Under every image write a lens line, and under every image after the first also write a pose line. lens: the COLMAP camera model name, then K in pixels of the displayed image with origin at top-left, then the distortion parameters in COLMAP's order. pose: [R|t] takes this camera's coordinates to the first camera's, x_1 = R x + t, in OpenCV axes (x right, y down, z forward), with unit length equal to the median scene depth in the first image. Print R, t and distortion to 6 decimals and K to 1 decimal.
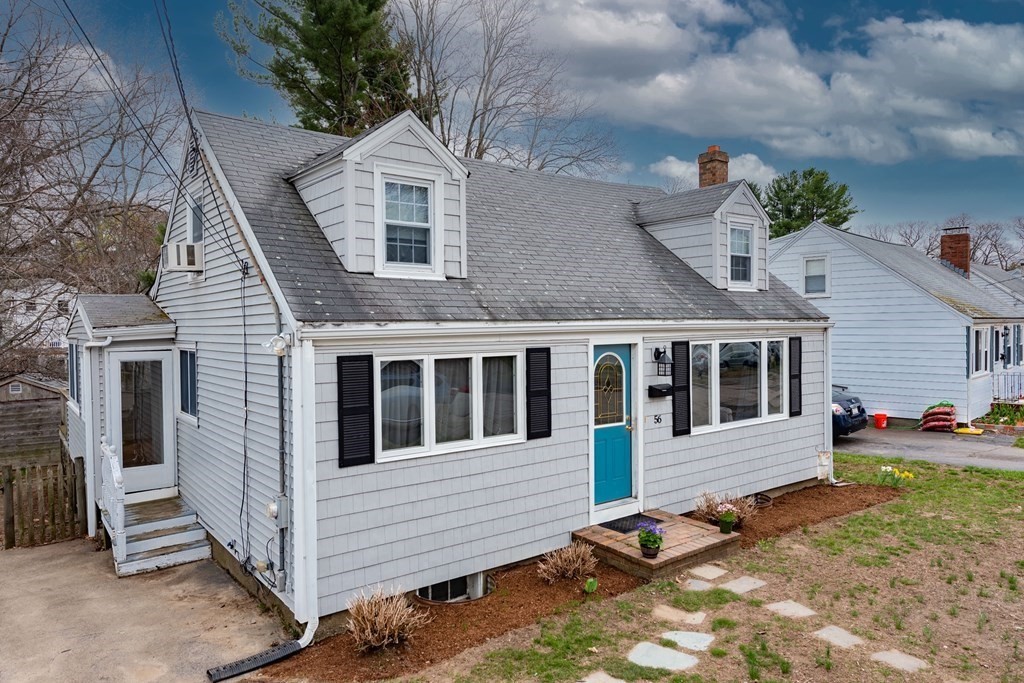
lens RADIAL K [[673.6, 0, 512.0], [0, 673.6, 341.5], [0, 0, 1]] dist [0.006372, -0.000052]
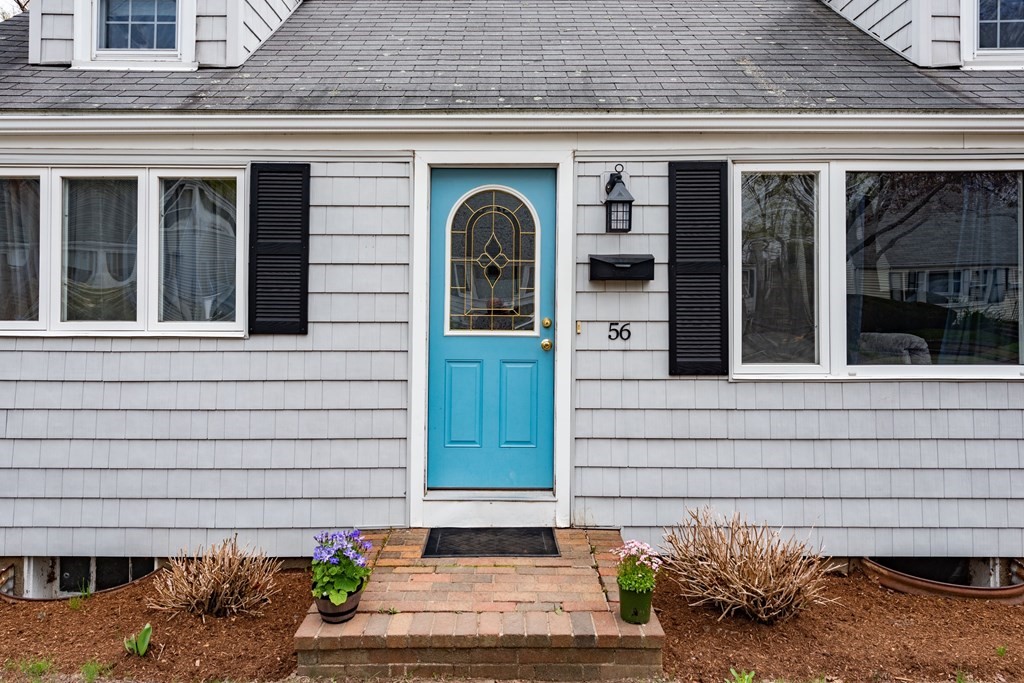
lens RADIAL K [[707.5, 0, 508.9], [0, 707.5, 290.8], [0, 0, 1]] dist [0.005132, 0.002124]
pose [[0.788903, 0.005983, -0.614489, 0.511973], [-0.024579, 0.999460, -0.021824, 0.113957], [0.614026, 0.032321, 0.788624, 0.654370]]
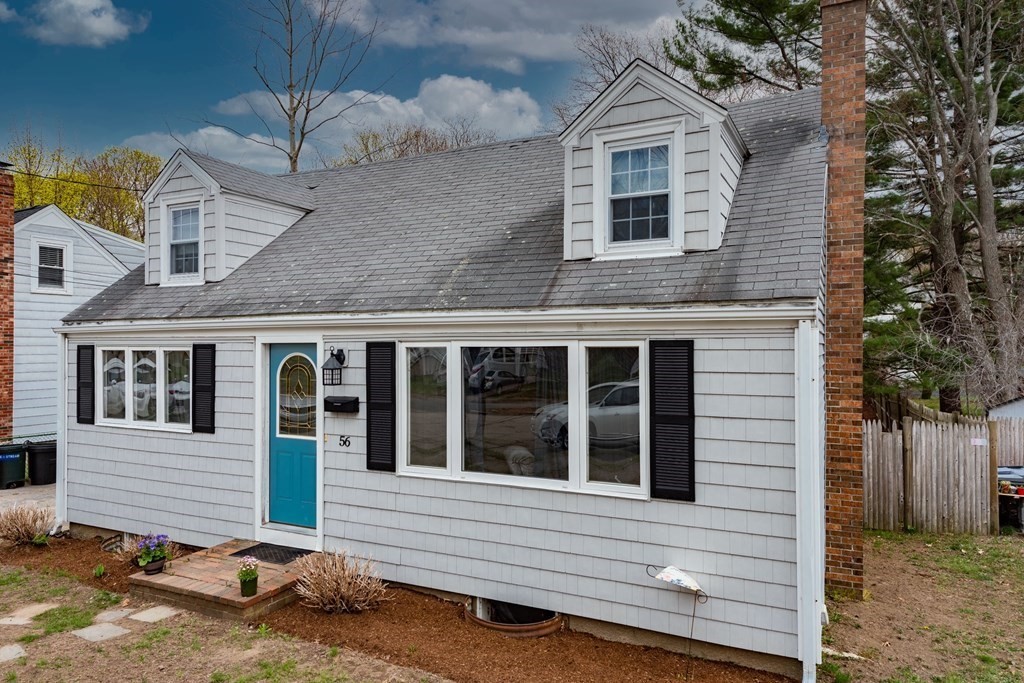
lens RADIAL K [[673.6, 0, 512.0], [0, 673.6, 341.5], [0, 0, 1]] dist [0.006372, -0.000052]
pose [[0.438800, 0.007239, -0.898555, 1.134935], [-0.022397, 0.999745, -0.002883, -0.002063], [0.898305, 0.021390, 0.438851, 0.943247]]
